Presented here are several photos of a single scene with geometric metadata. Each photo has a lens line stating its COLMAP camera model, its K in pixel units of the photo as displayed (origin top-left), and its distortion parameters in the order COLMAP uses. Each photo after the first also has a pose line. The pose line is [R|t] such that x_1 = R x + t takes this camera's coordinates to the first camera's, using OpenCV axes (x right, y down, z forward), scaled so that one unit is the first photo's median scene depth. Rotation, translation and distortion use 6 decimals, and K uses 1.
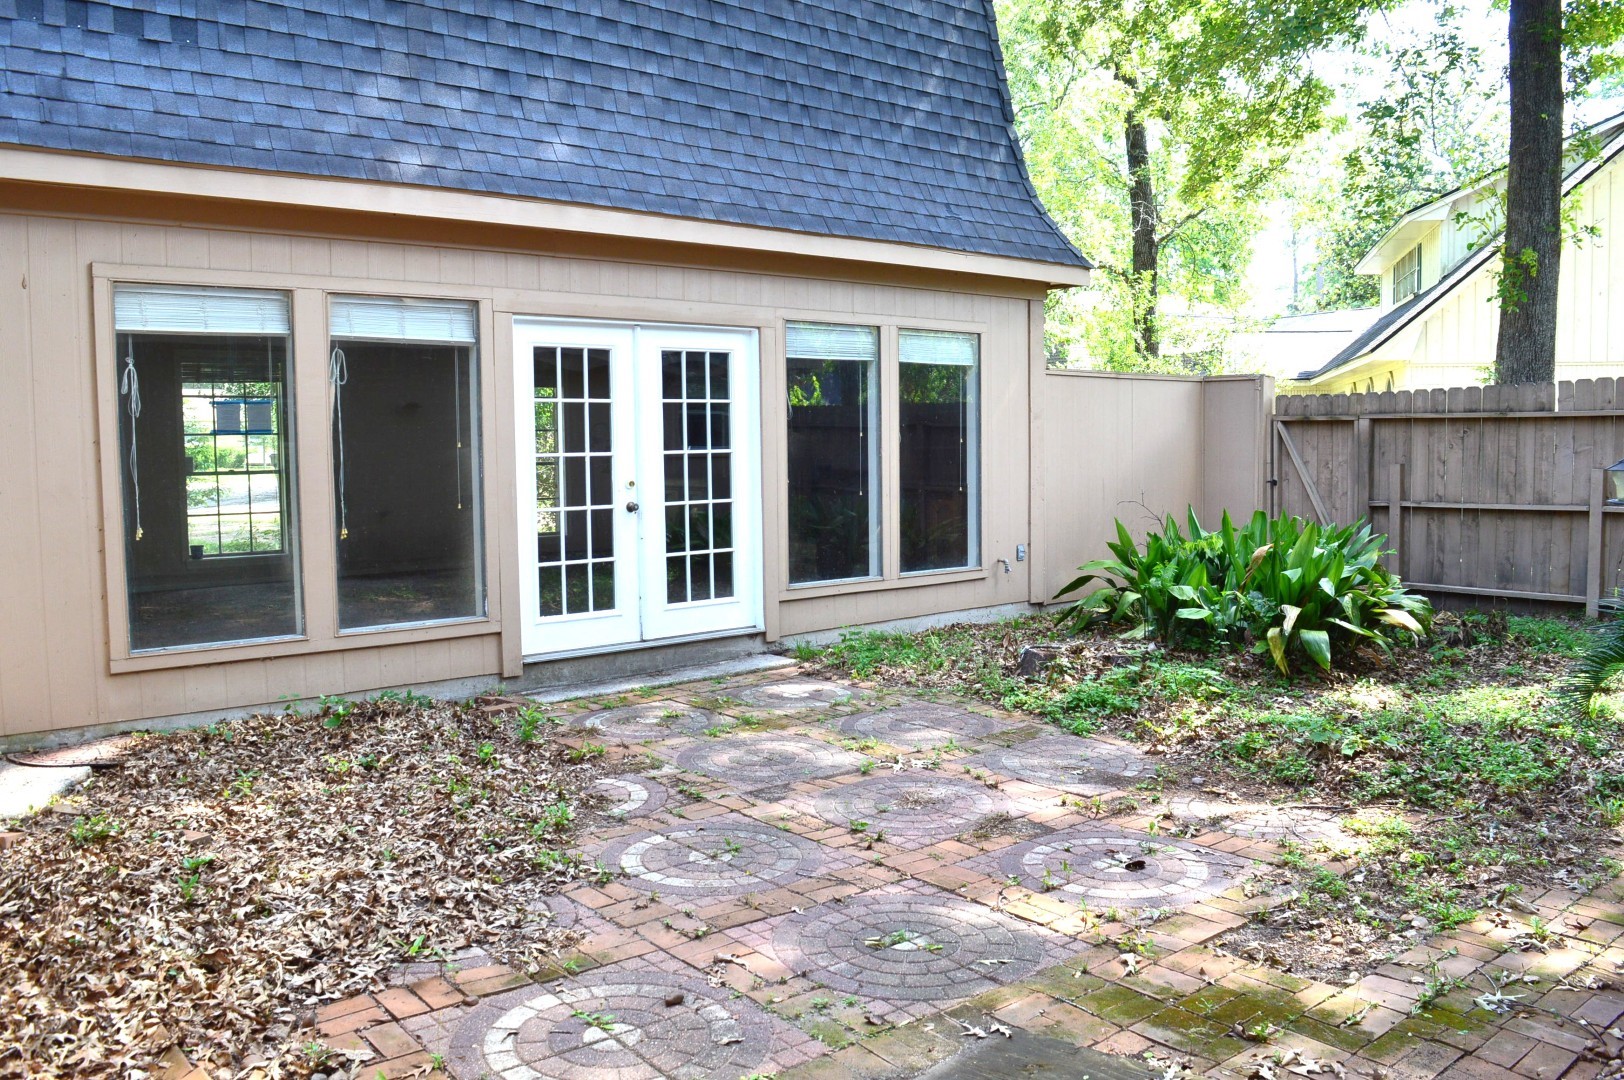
lens RADIAL K [[1293.5, 0, 811.7], [0, 1293.5, 534.0], [0, 0, 1]] dist [-0.072390, 0.002897]
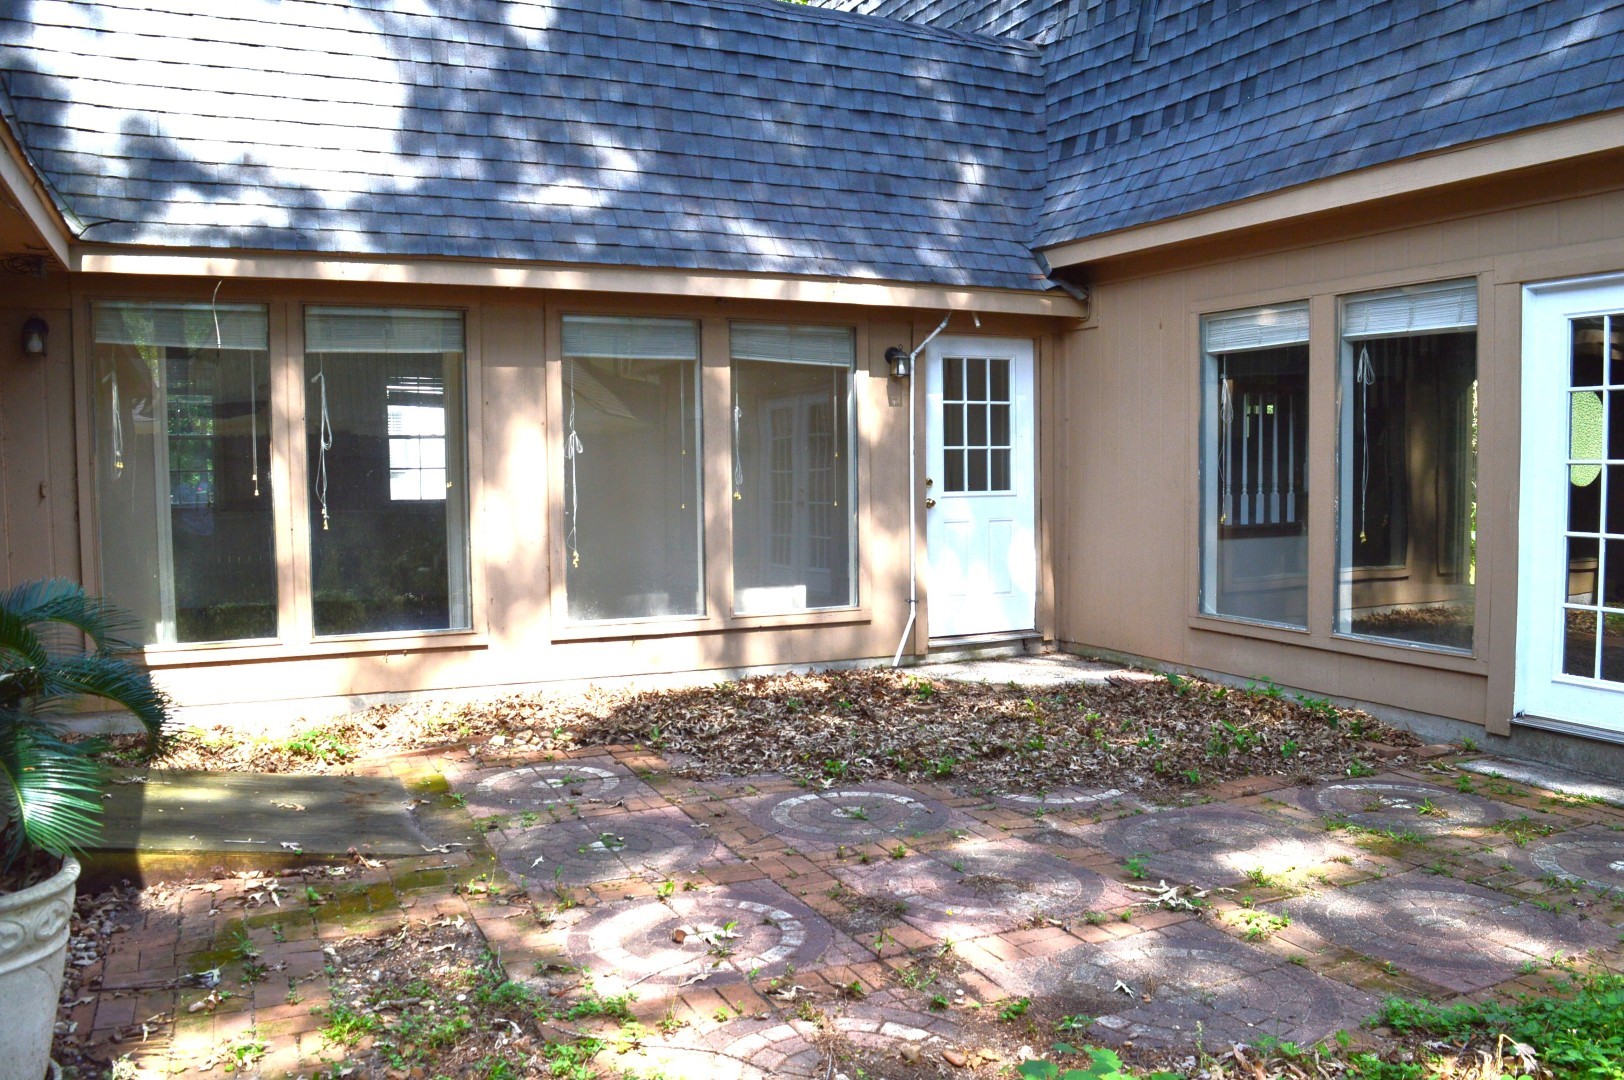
lens RADIAL K [[1293.5, 0, 811.1], [0, 1293.5, 544.0], [0, 0, 1]] dist [-0.072390, 0.002897]
pose [[-0.250700, 0.079574, -0.964789, 0.860422], [-0.059506, 0.993465, 0.097402, -0.081219], [0.966234, 0.081829, -0.244327, 1.037750]]
